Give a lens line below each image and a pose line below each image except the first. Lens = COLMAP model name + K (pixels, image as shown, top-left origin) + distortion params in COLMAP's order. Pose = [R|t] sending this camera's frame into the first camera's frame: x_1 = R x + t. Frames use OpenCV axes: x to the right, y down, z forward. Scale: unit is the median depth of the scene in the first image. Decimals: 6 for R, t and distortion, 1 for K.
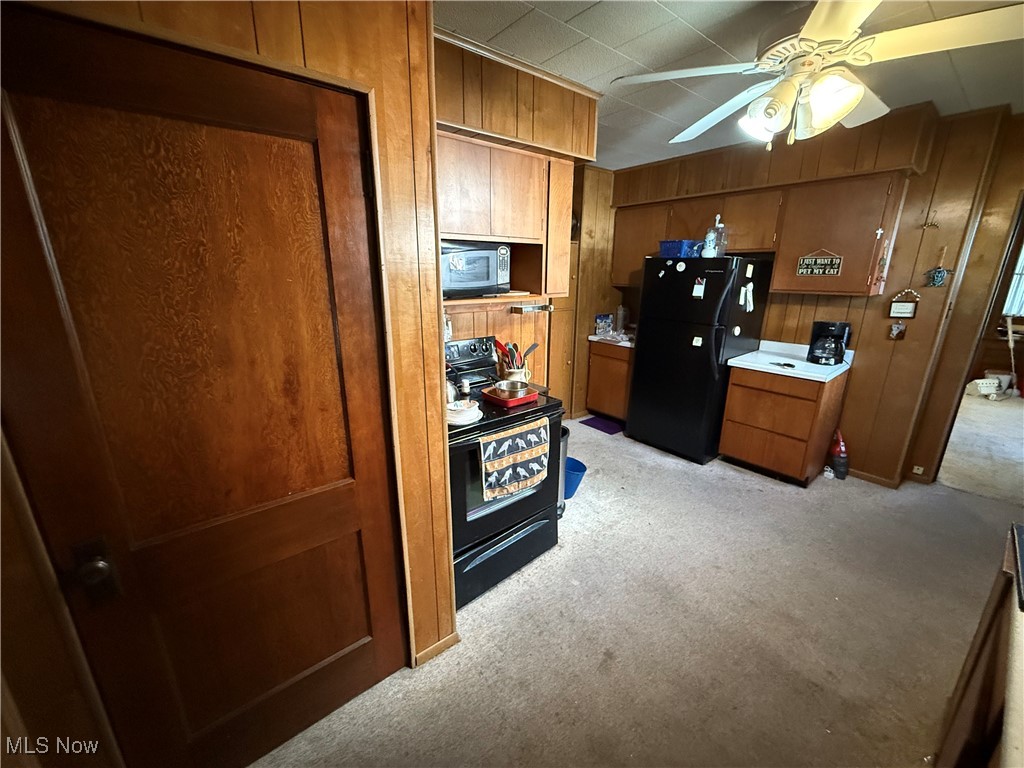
lens RADIAL K [[407.0, 0, 510.7], [0, 407.0, 383.5], [0, 0, 1]] dist [0.001200, 0.000170]
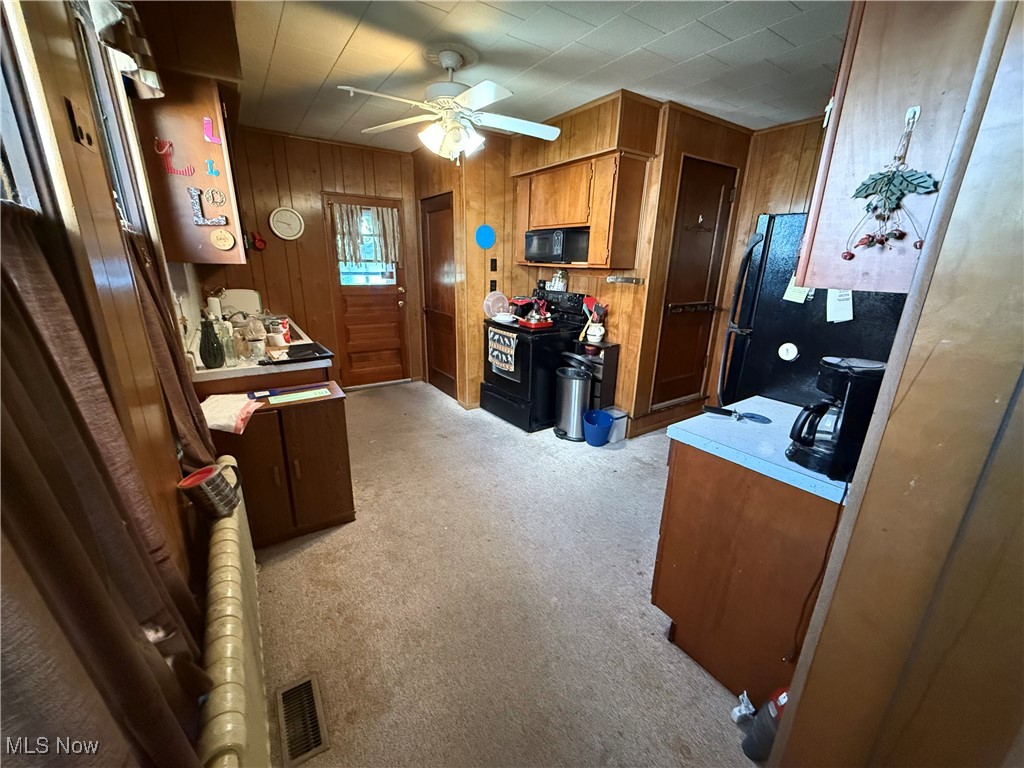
lens RADIAL K [[407.0, 0, 508.3], [0, 407.0, 384.1], [0, 0, 1]] dist [0.001200, 0.000170]
pose [[-0.101639, 0.284649, -0.953229, 1.165867], [-0.285937, 0.909399, 0.302049, -0.150830], [0.952843, 0.303263, -0.011039, 0.705965]]
